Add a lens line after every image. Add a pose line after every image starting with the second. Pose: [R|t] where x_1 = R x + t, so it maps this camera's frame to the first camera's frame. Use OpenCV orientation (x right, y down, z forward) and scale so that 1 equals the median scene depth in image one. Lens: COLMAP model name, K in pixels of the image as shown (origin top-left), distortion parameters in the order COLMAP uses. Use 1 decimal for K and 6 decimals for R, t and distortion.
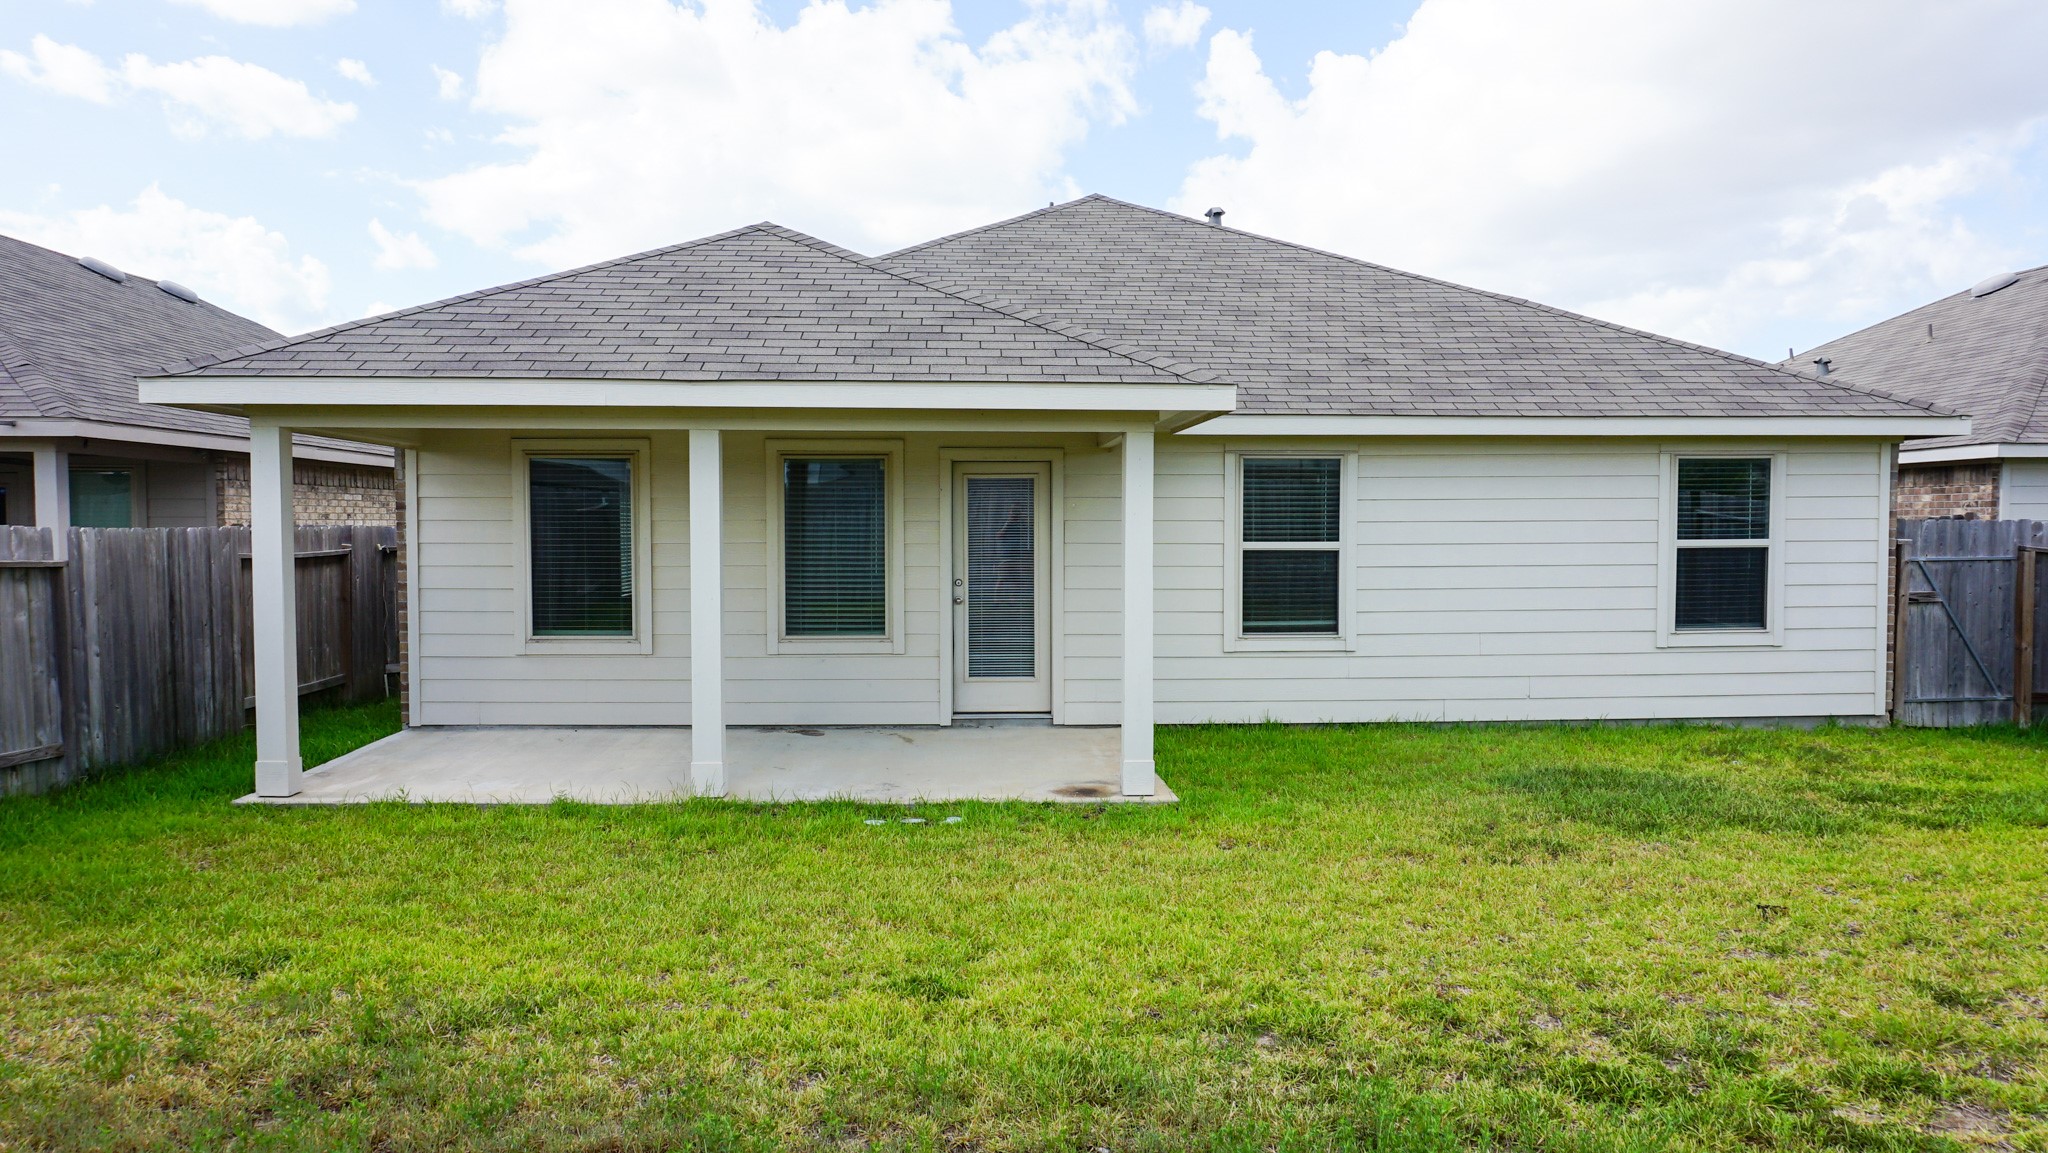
lens RADIAL K [[1369.3, 0, 1031.7], [0, 1369.3, 568.7], [0, 0, 1]] dist [-0.027611, 0.023702]
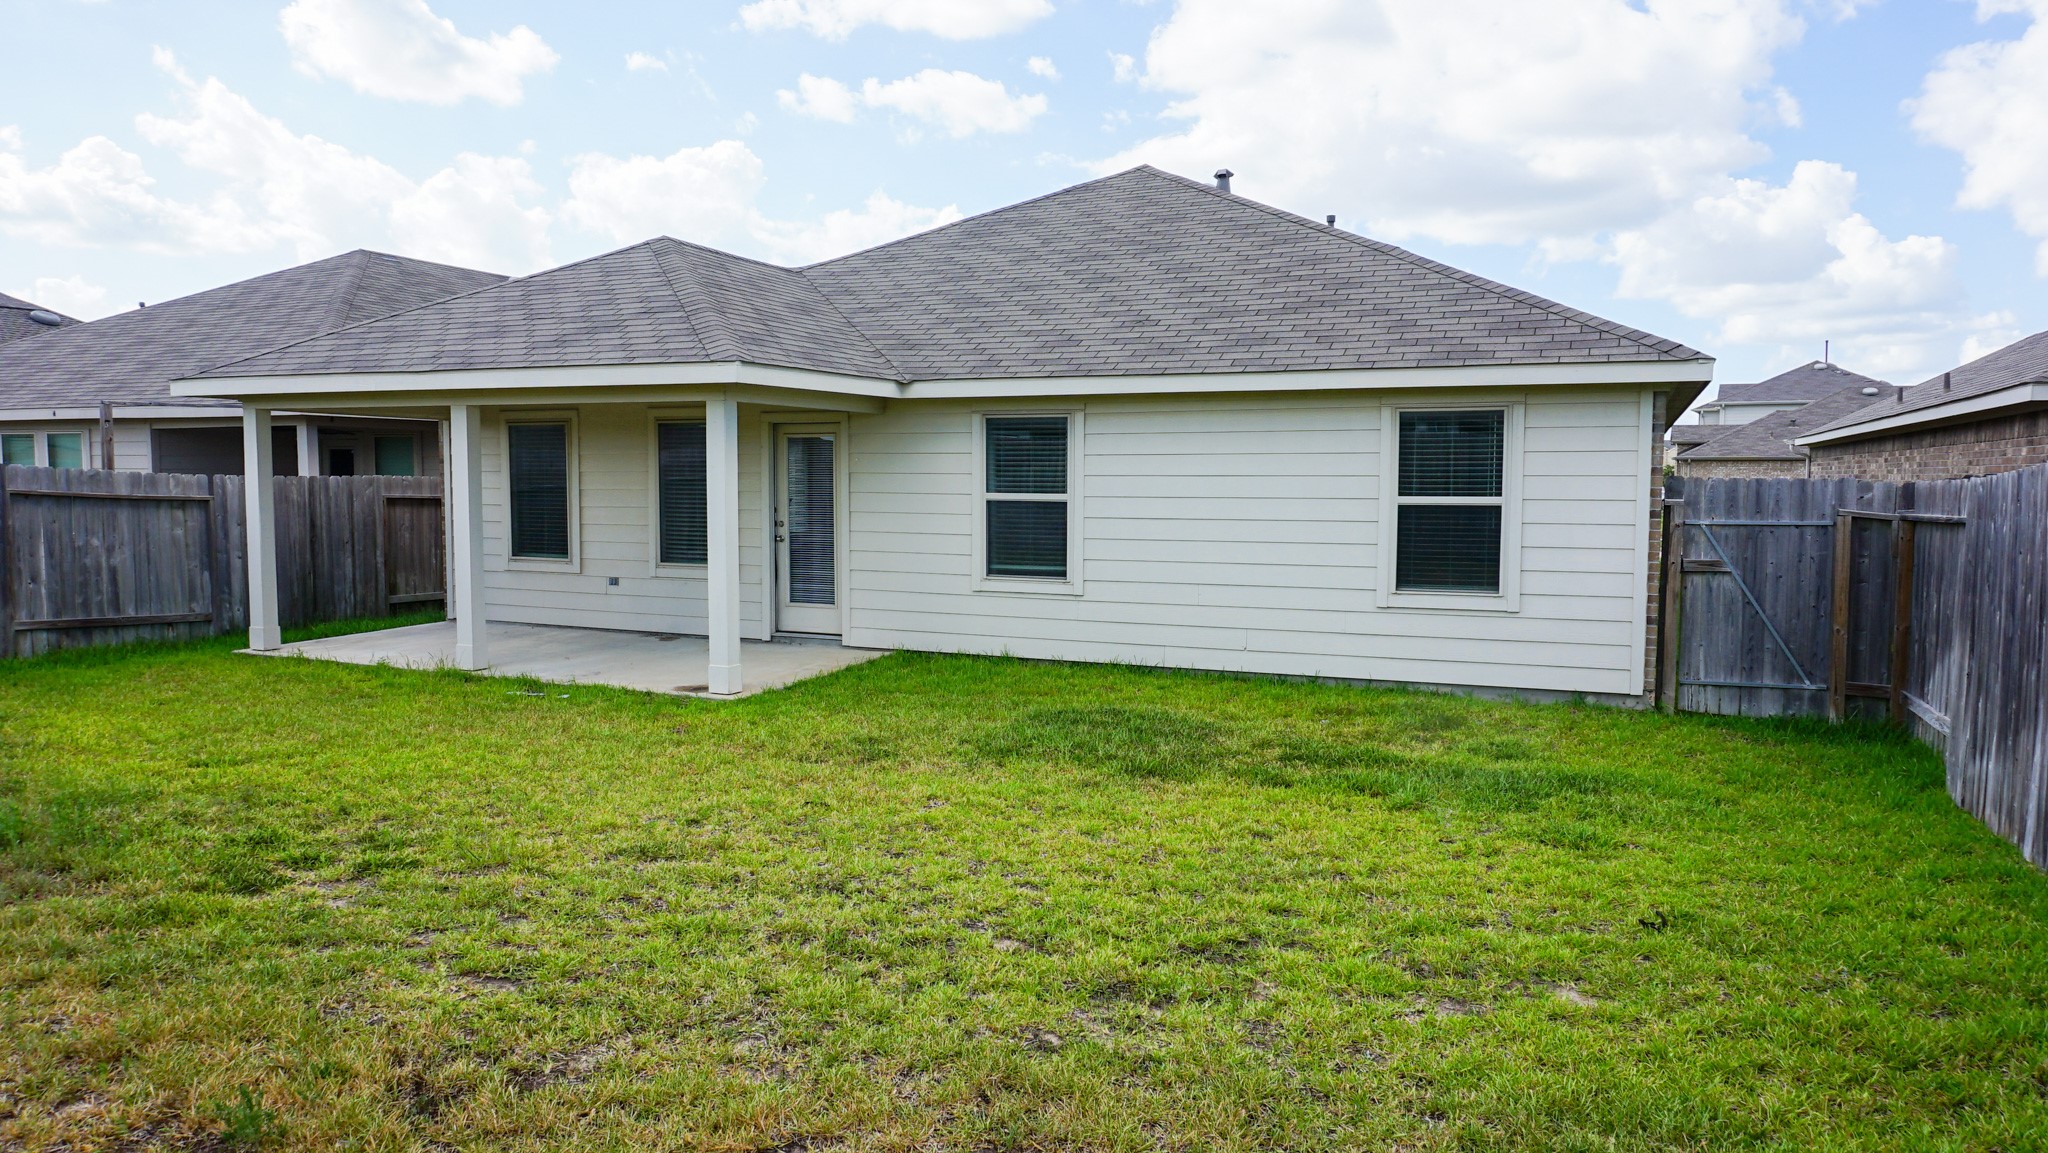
lens RADIAL K [[1369.3, 0, 1051.8], [0, 1369.3, 560.2], [0, 0, 1]] dist [-0.027611, 0.023702]
pose [[0.892884, 0.033012, -0.449075, 0.690442], [-0.020663, 0.999262, 0.032373, -0.002229], [0.449813, -0.019626, 0.892907, 0.026901]]
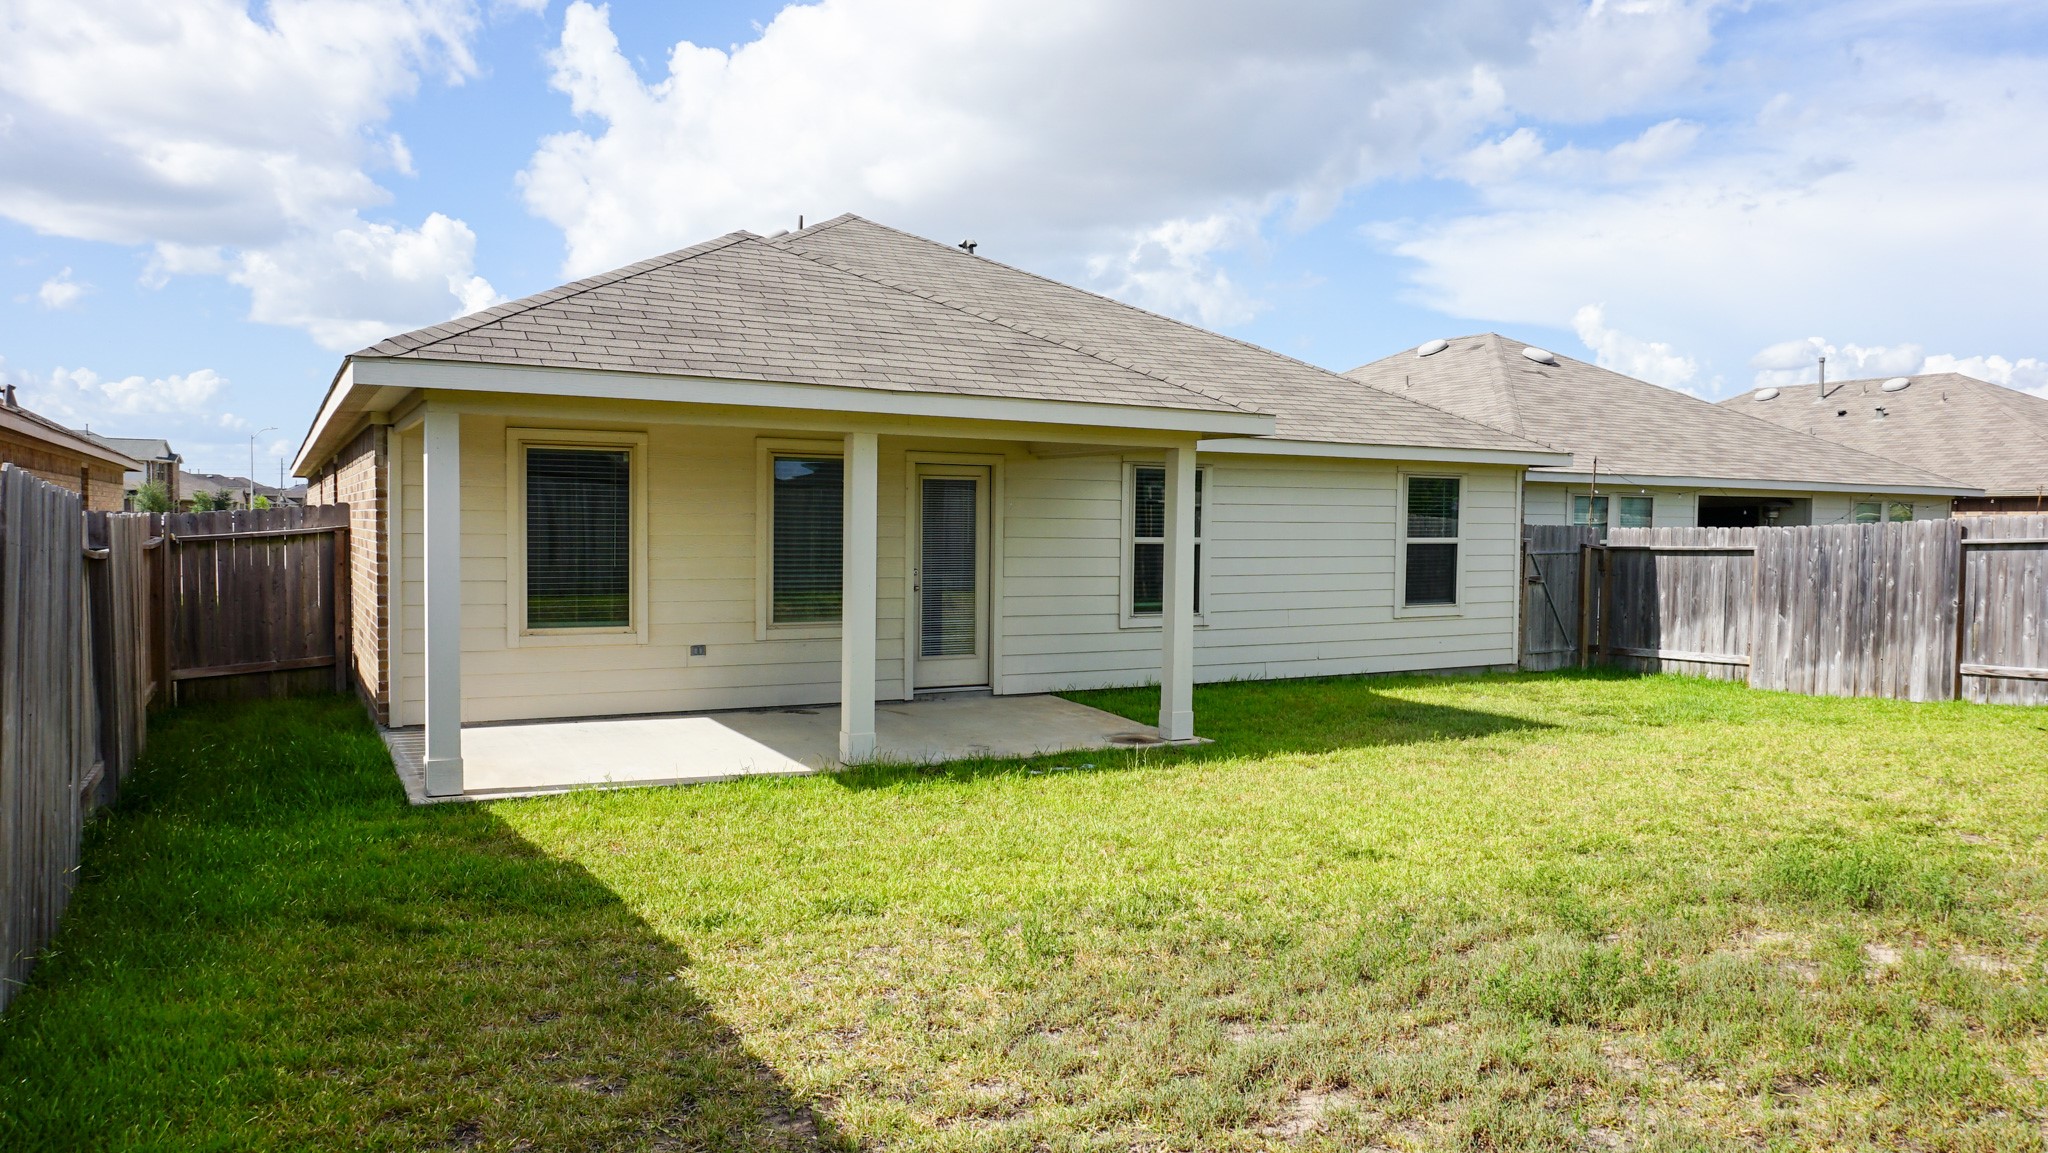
lens RADIAL K [[1369.3, 0, 1031.0], [0, 1369.3, 577.2], [0, 0, 1]] dist [-0.027611, 0.023702]
pose [[0.895040, -0.006572, 0.445937, -0.456620], [0.002044, 0.999941, 0.010634, 0.002544], [-0.445981, -0.008606, 0.895001, -0.038431]]
